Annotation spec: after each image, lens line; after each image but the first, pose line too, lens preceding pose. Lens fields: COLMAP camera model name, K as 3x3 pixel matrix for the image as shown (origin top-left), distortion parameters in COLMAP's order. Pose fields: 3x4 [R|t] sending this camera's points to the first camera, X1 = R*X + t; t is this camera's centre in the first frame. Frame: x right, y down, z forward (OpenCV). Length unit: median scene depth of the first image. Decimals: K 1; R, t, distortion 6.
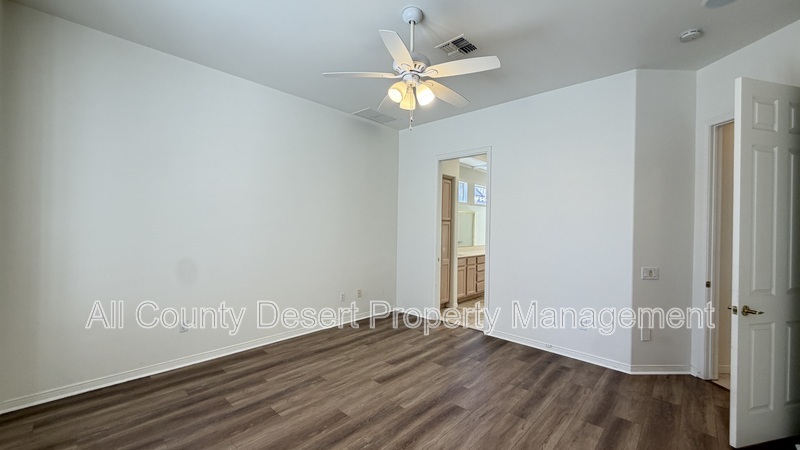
lens RADIAL K [[318.9, 0, 401.9], [0, 318.9, 225.3], [0, 0, 1]] dist [0.000994, -0.000213]
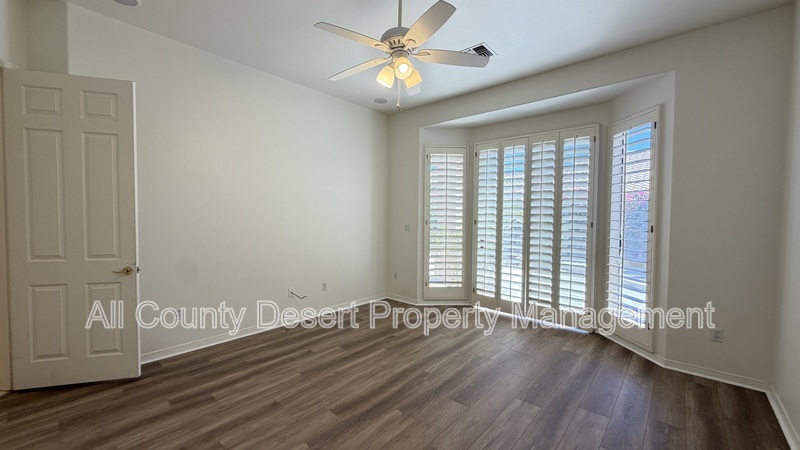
lens RADIAL K [[318.9, 0, 402.4], [0, 318.9, 223.7], [0, 0, 1]] dist [0.000994, -0.000213]
pose [[-0.999202, -0.027895, -0.028570, 0.027663], [-0.028651, 0.999241, 0.026392, 0.014270], [0.027812, 0.027190, -0.999243, 1.549610]]
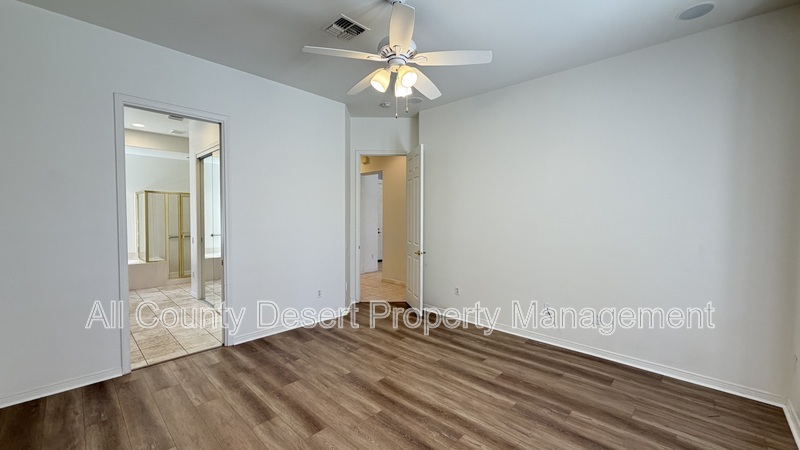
lens RADIAL K [[318.9, 0, 395.2], [0, 318.9, 222.2], [0, 0, 1]] dist [0.000994, -0.000213]
pose [[0.021242, -0.038539, 0.999031, -0.748175], [-0.006665, 0.999229, 0.038688, -0.017825], [-0.999752, -0.007481, 0.020969, 0.770872]]
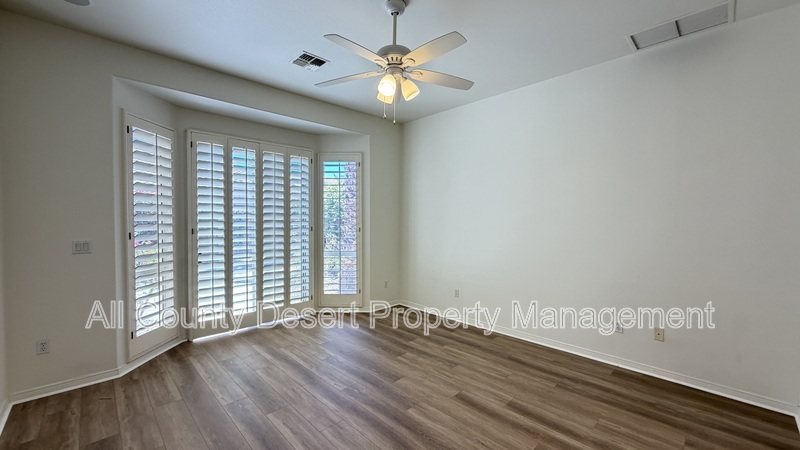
lens RADIAL K [[318.9, 0, 392.8], [0, 318.9, 225.2], [0, 0, 1]] dist [0.000994, -0.000213]
pose [[-0.065708, 0.001807, -0.997837, 0.795294], [-0.002795, 0.999994, 0.001995, 0.008498], [0.997835, 0.002920, -0.065702, 0.831945]]
